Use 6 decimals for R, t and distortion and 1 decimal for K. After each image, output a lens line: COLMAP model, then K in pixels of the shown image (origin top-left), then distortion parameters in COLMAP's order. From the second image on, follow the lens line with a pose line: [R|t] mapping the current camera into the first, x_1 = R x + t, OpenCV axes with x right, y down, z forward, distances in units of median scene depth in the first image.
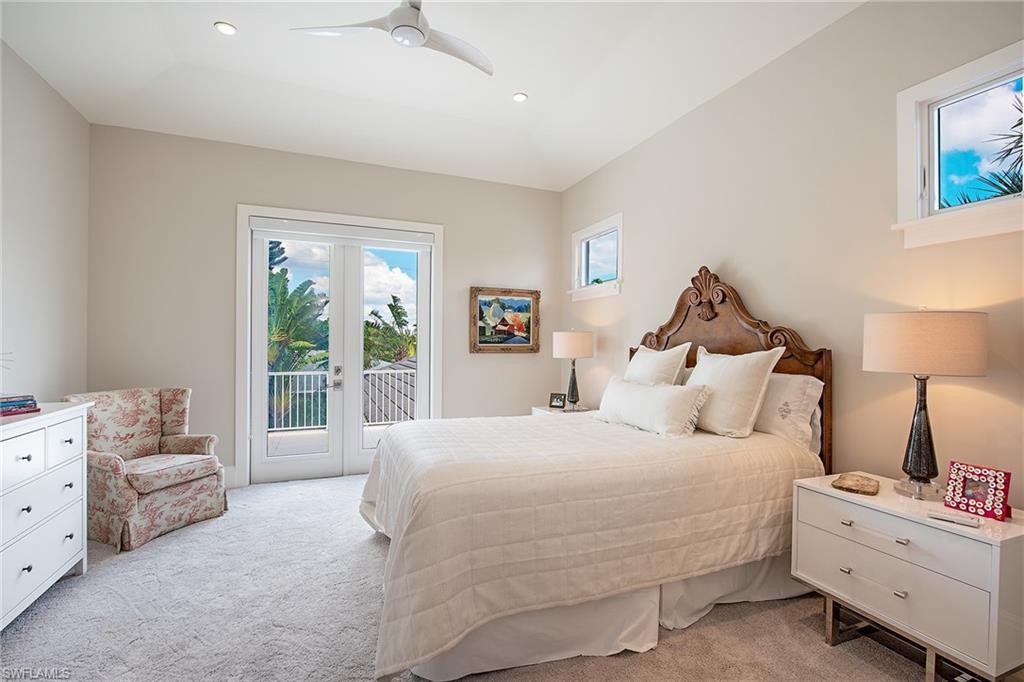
lens RADIAL K [[441.6, 0, 506.9], [0, 441.6, 341.1], [0, 0, 1]] dist [0.002601, 0.000256]
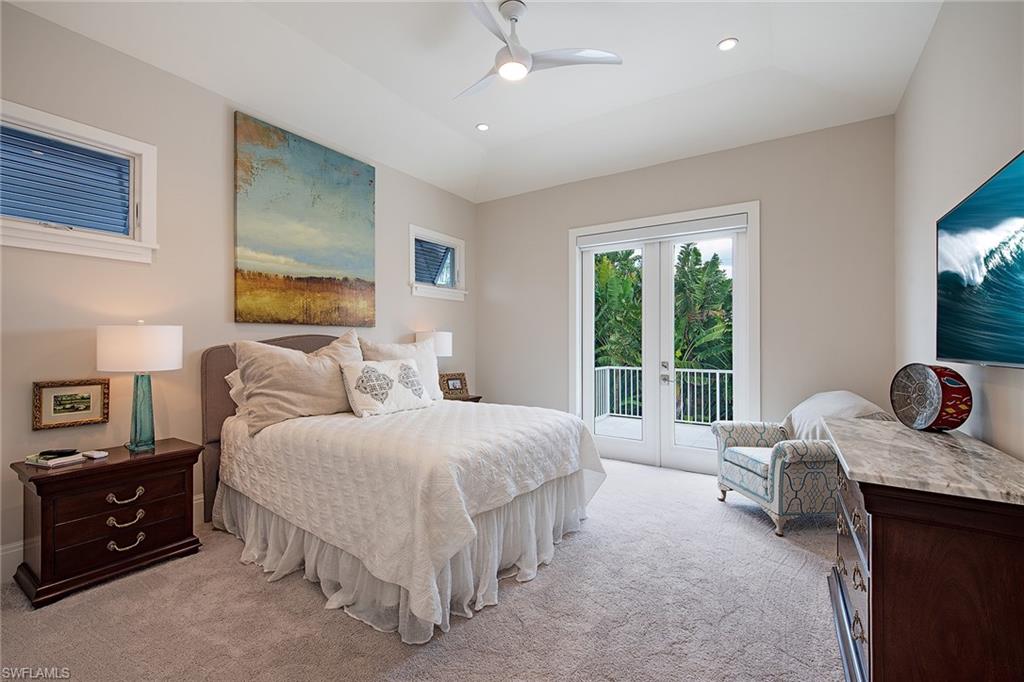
lens RADIAL K [[442.7, 0, 508.1], [0, 442.7, 338.0], [0, 0, 1]] dist [0.001829, 0.000106]
pose [[0.589700, 0.000164, -0.807623, 0.269200], [-0.003375, 0.999992, -0.002261, 0.002372], [0.807616, 0.004059, 0.589695, 0.100963]]
